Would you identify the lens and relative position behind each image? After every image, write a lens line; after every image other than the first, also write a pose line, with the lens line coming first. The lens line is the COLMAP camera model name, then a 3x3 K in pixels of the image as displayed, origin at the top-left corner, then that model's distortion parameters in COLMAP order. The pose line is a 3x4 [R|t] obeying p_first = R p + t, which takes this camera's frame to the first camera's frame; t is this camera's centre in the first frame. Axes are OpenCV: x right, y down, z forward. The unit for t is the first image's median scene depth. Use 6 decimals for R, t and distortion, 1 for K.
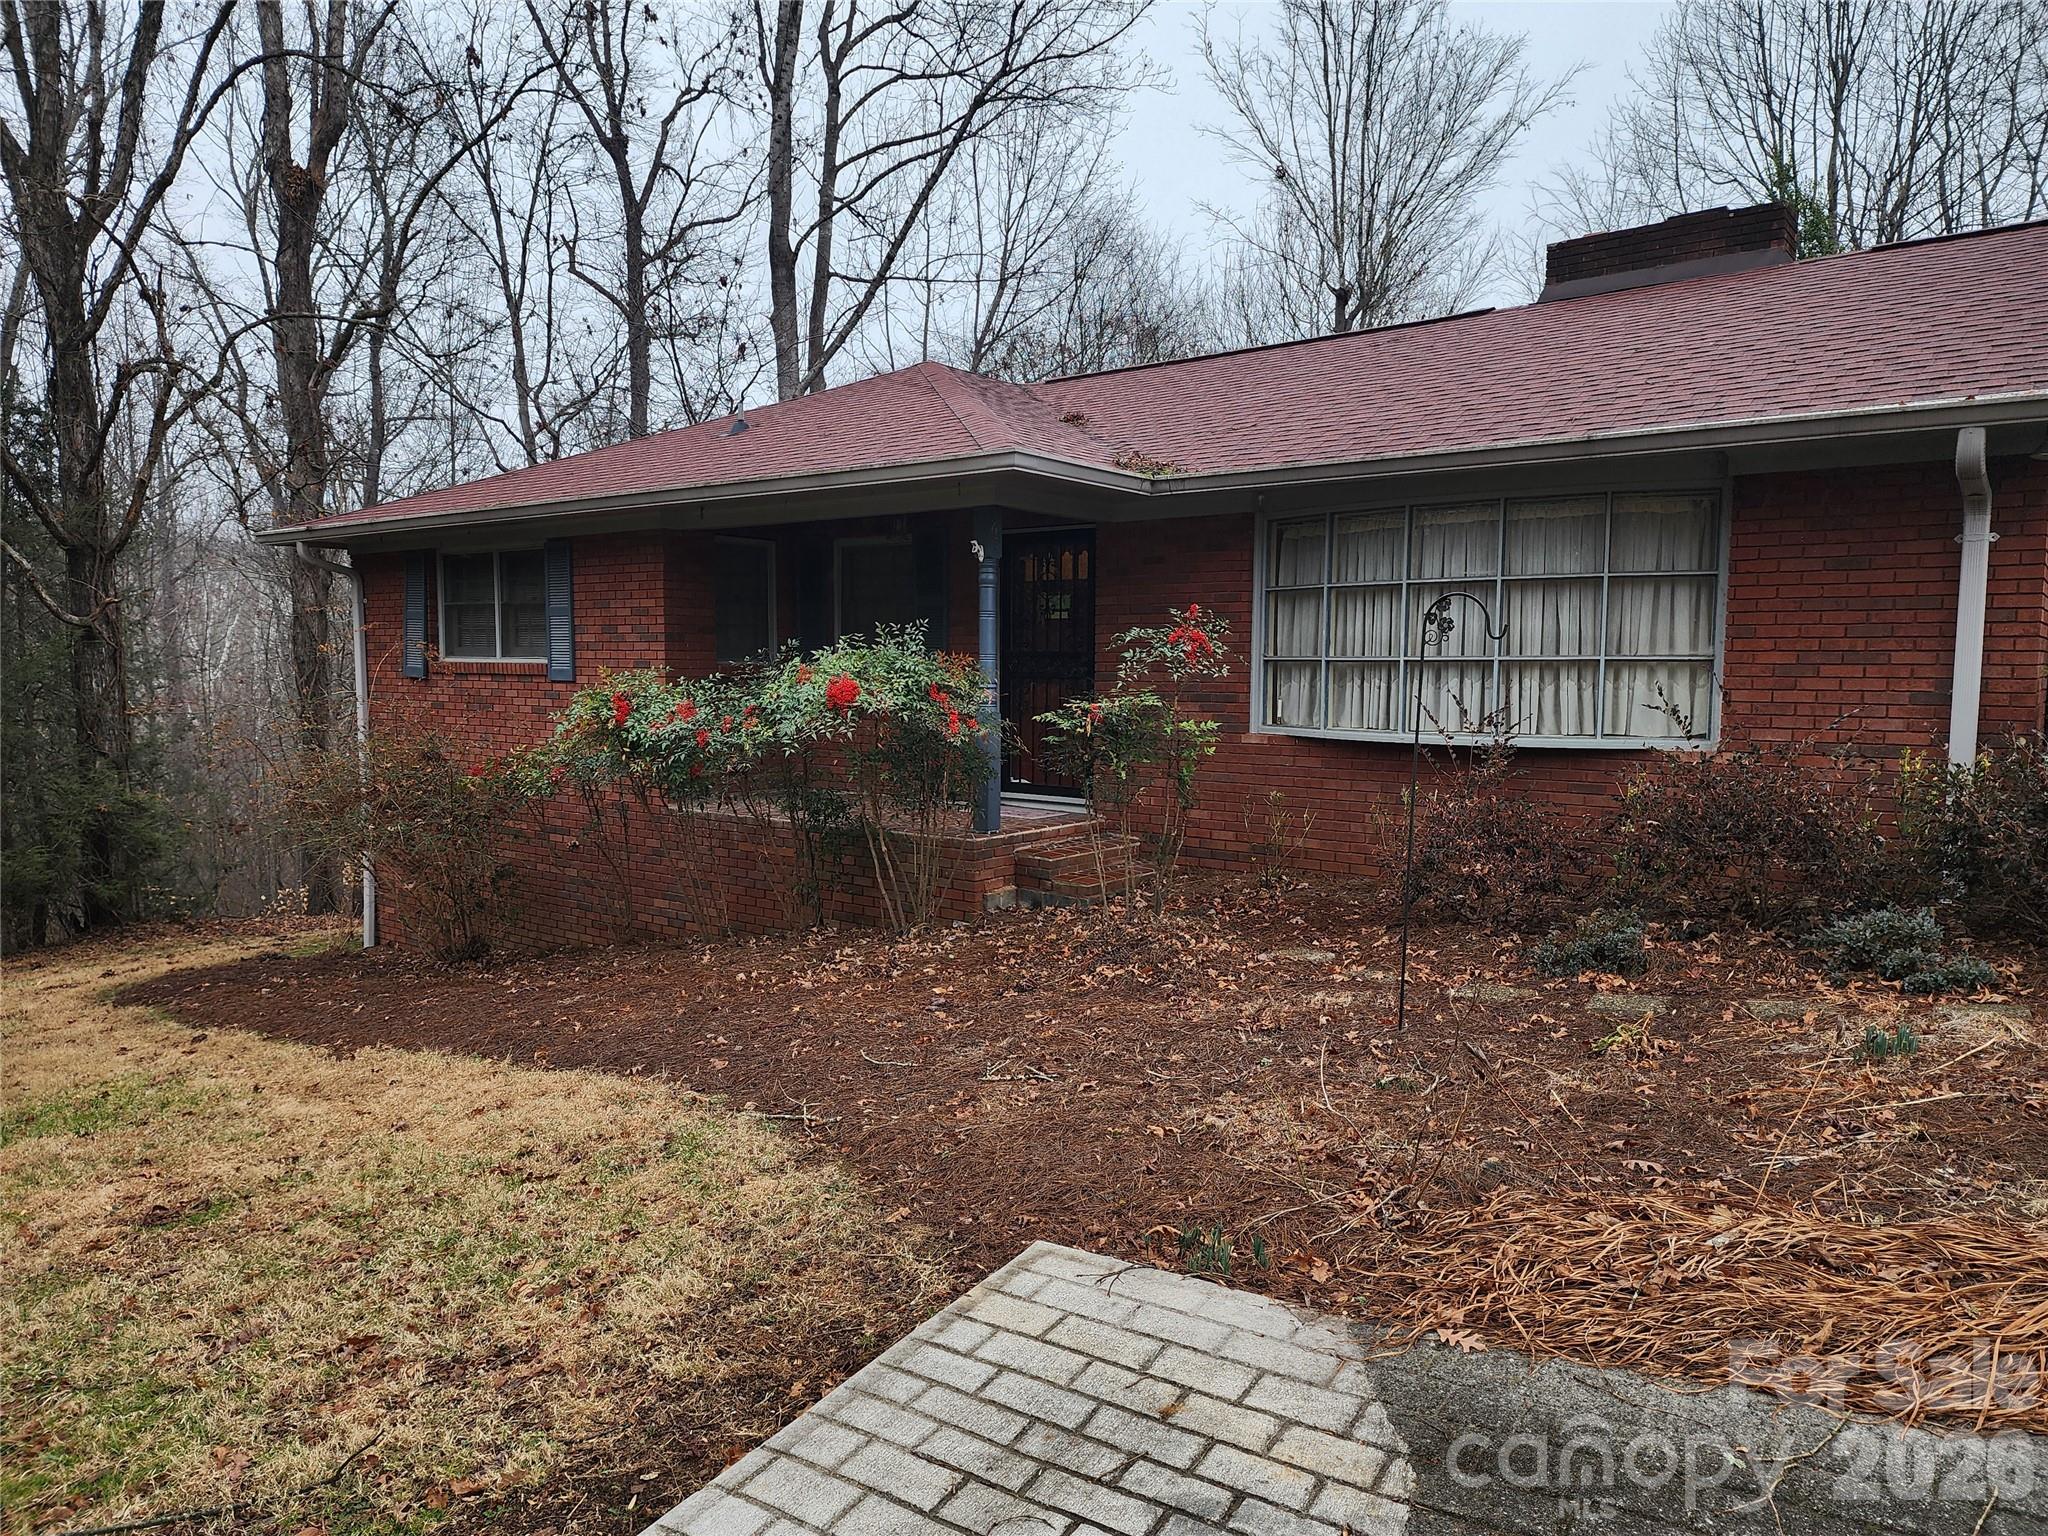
lens RADIAL K [[1374.8, 0, 1014.2], [0, 1374.8, 778.2], [0, 0, 1]] dist [0.071246, -0.060705]
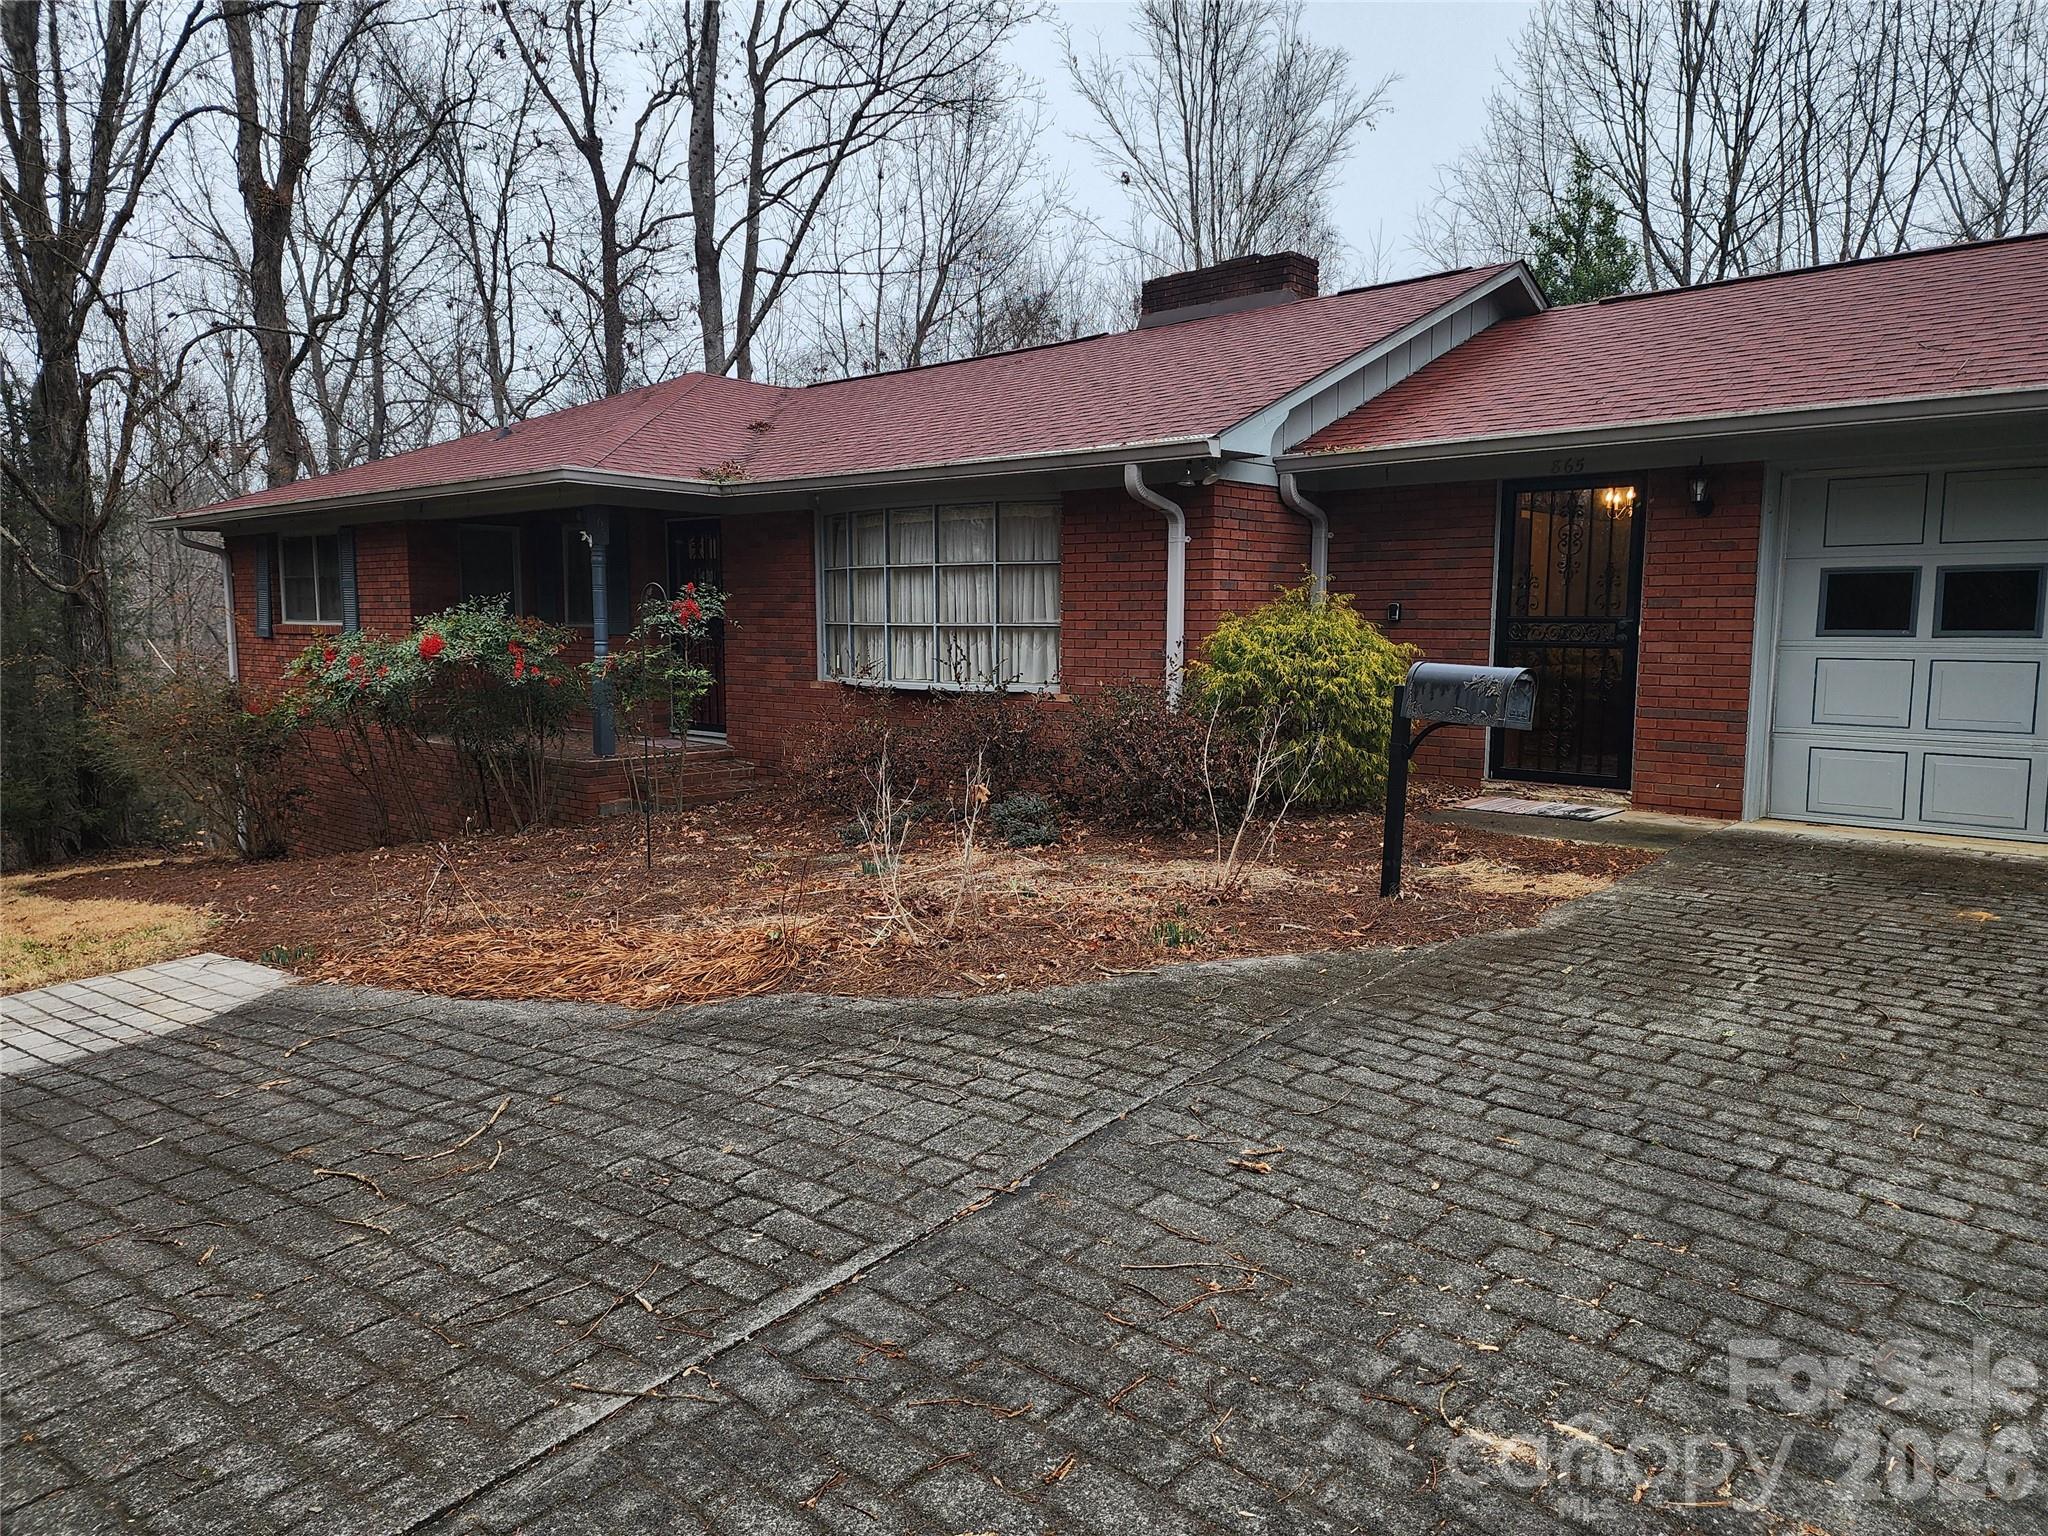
lens RADIAL K [[1374.8, 0, 1033.1], [0, 1374.8, 768.1], [0, 0, 1]] dist [0.071246, -0.060705]
pose [[0.998402, 0.004197, -0.056351, 0.507064], [-0.003011, 0.999772, 0.021116, 0.023926], [0.056427, -0.020913, 0.998188, -0.315237]]
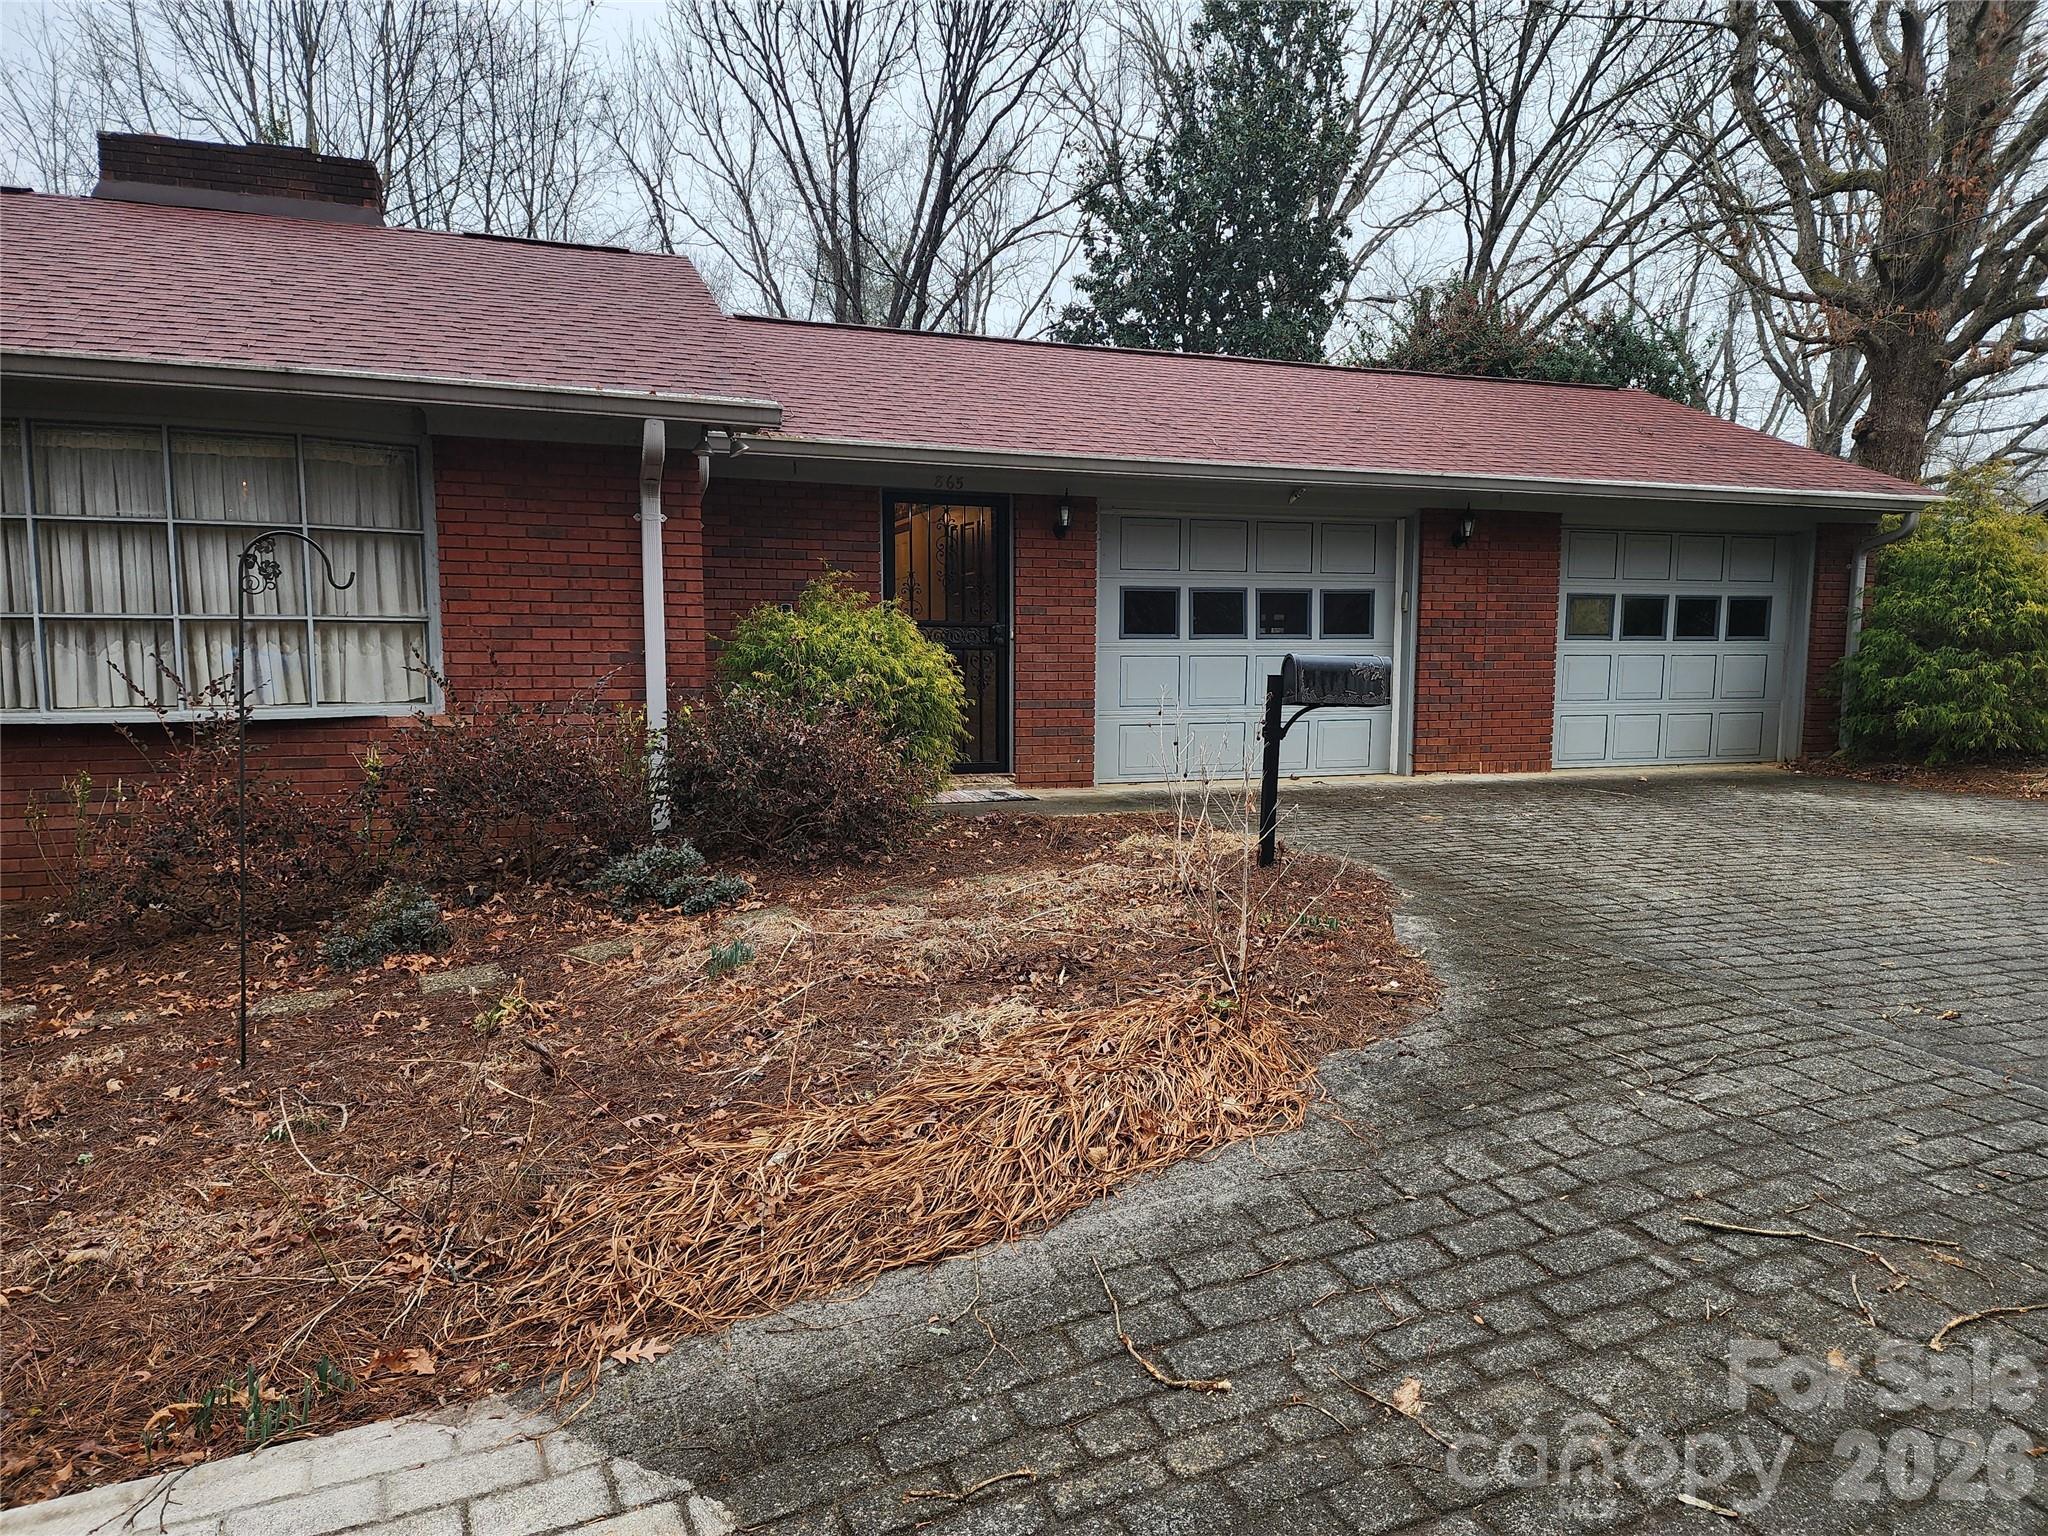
lens RADIAL K [[1374.8, 0, 1069.5], [0, 1374.8, 771.2], [0, 0, 1]] dist [0.071246, -0.060705]
pose [[0.518631, -0.083026, 0.850957, -0.100408], [0.069877, 0.996060, 0.054596, -0.001849], [-0.852138, 0.031148, 0.522389, 0.099215]]
